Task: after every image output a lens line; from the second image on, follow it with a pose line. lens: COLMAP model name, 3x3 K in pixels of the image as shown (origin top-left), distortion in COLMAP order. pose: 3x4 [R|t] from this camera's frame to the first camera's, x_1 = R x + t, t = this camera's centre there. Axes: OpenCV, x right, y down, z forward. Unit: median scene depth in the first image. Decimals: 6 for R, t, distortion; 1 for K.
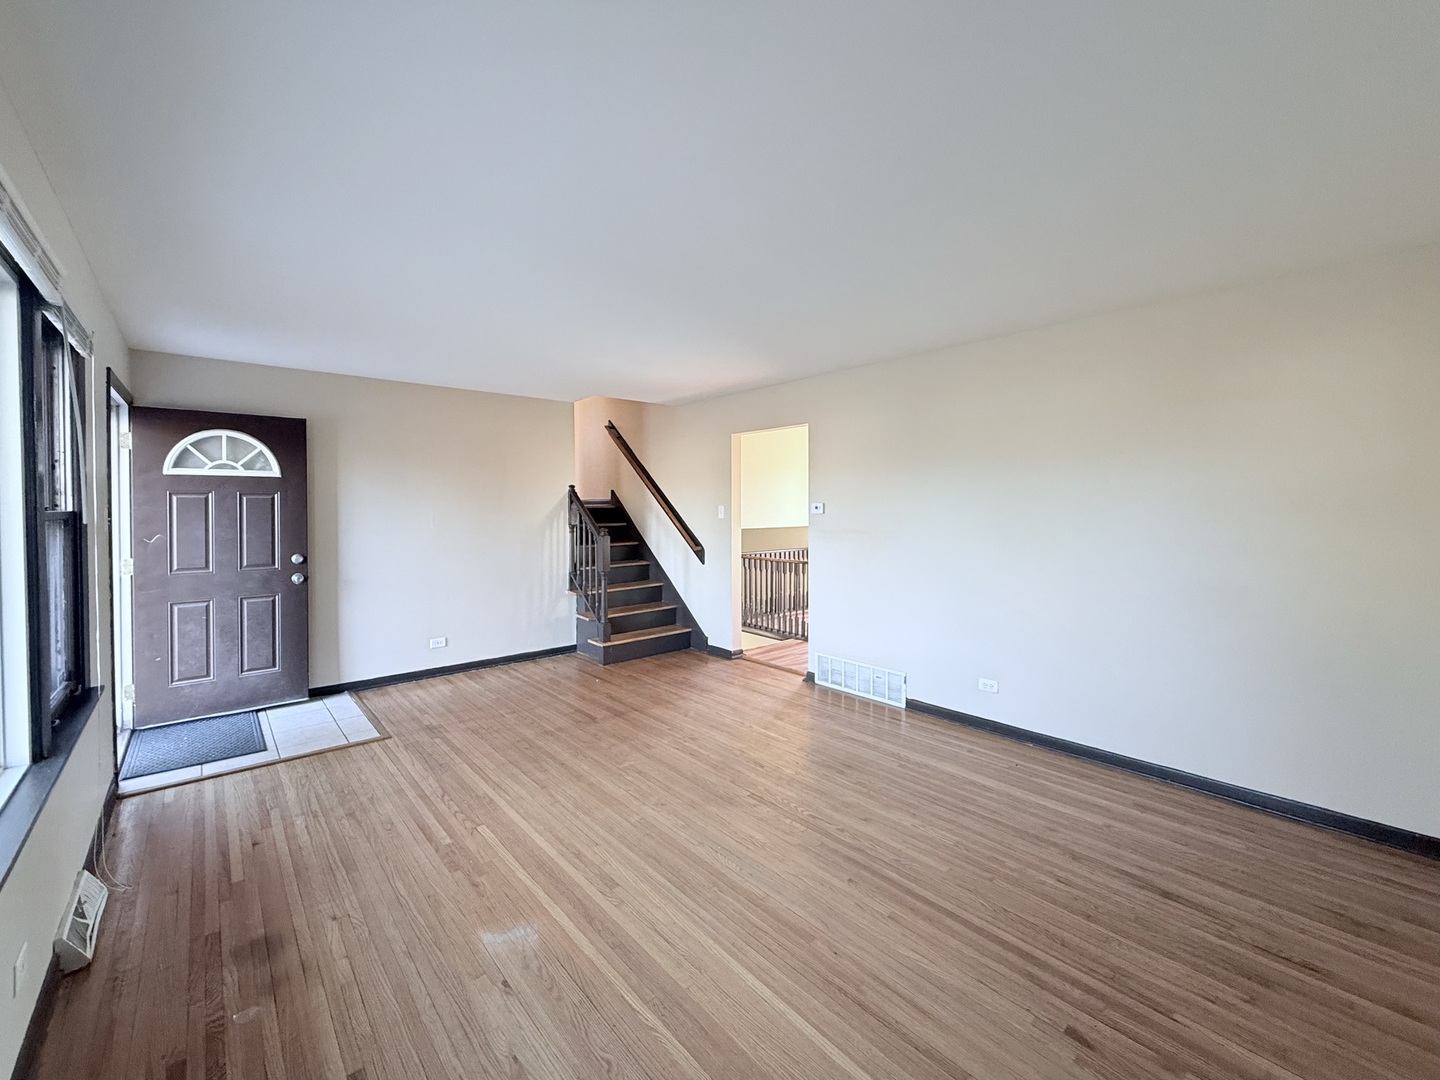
lens RADIAL K [[599.7, 0, 711.3], [0, 599.7, 516.7], [0, 0, 1]] dist [0.001050, -0.000140]
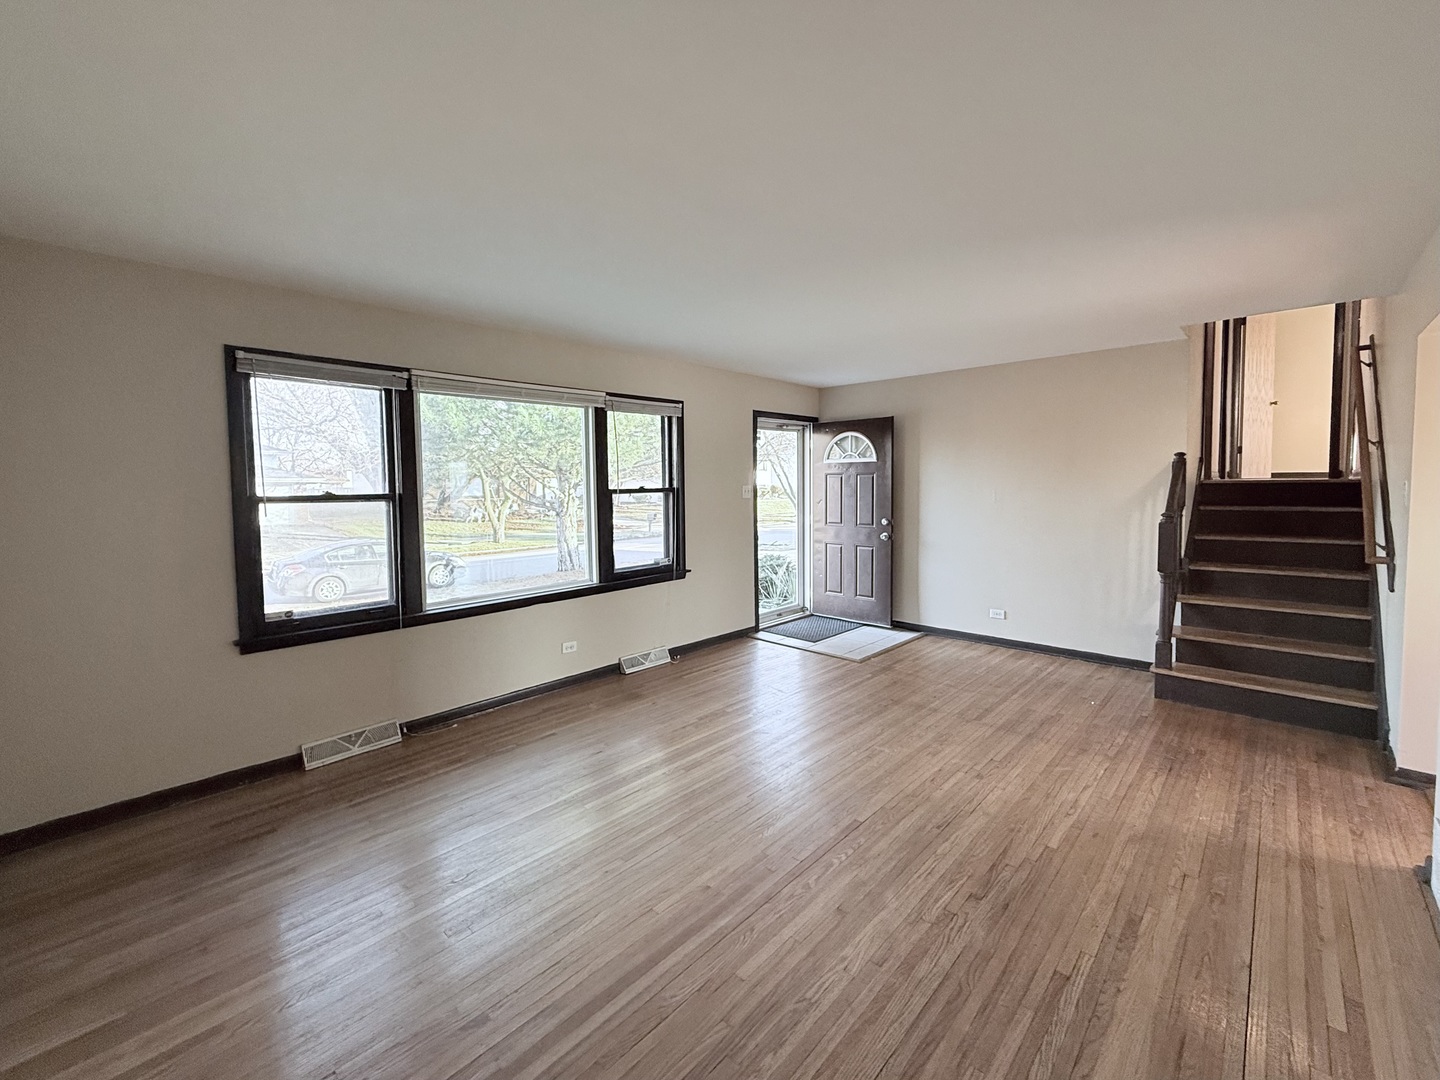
lens RADIAL K [[589.1, 0, 713.7], [0, 589.1, 513.9], [0, 0, 1]] dist [-0.000265, -0.000108]
pose [[0.106305, 0.054568, -0.992835, 0.733315], [-0.007557, 0.998508, 0.054071, -0.020650], [0.994305, 0.001755, 0.106559, 0.595334]]
